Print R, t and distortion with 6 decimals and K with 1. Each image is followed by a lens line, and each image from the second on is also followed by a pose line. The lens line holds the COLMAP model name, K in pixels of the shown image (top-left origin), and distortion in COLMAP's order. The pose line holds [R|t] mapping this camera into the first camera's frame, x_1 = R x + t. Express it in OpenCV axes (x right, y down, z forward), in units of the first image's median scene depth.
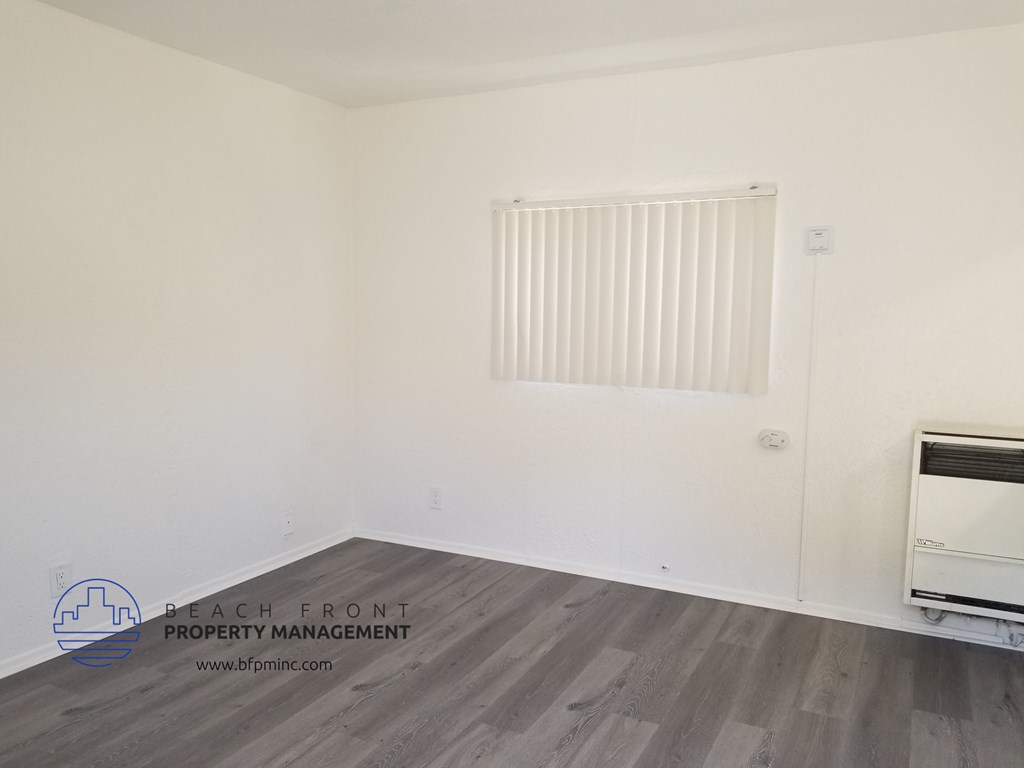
lens RADIAL K [[801.0, 0, 502.2], [0, 801.0, 390.4], [0, 0, 1]] dist [0.034163, -0.068135]
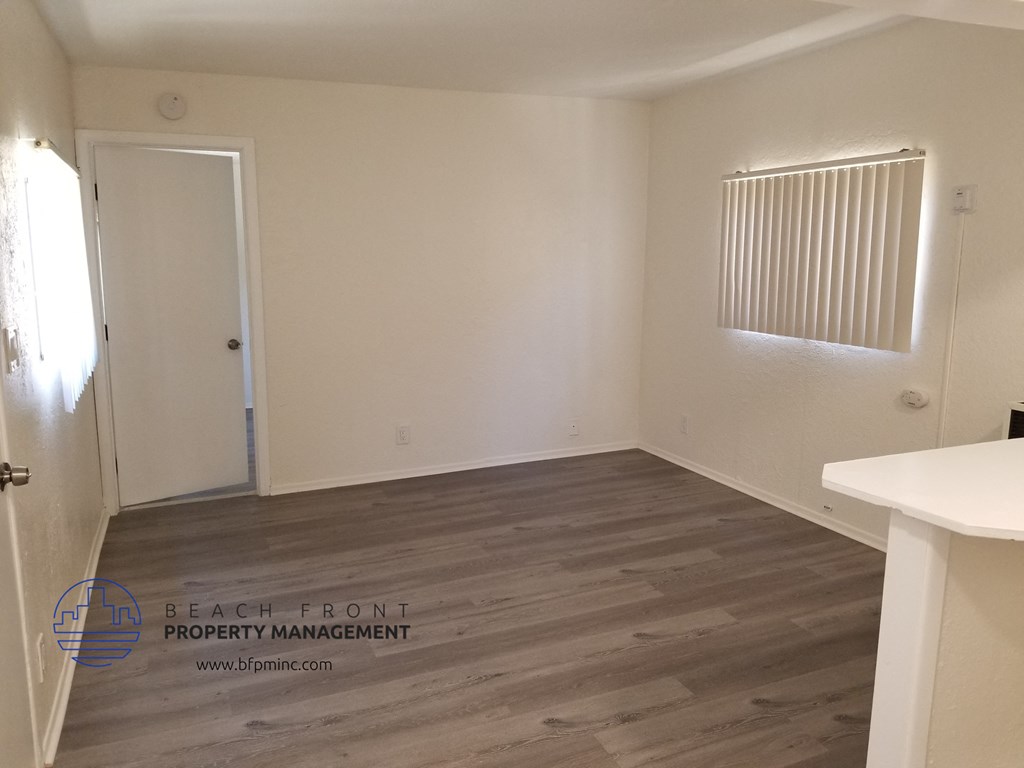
lens RADIAL K [[801.0, 0, 514.1], [0, 801.0, 381.0], [0, 0, 1]] dist [0.034163, -0.068135]
pose [[0.766730, 0.090564, -0.635549, 0.673264], [-0.051421, 0.995482, 0.079819, -0.017649], [0.639907, -0.028519, 0.767923, -0.122183]]
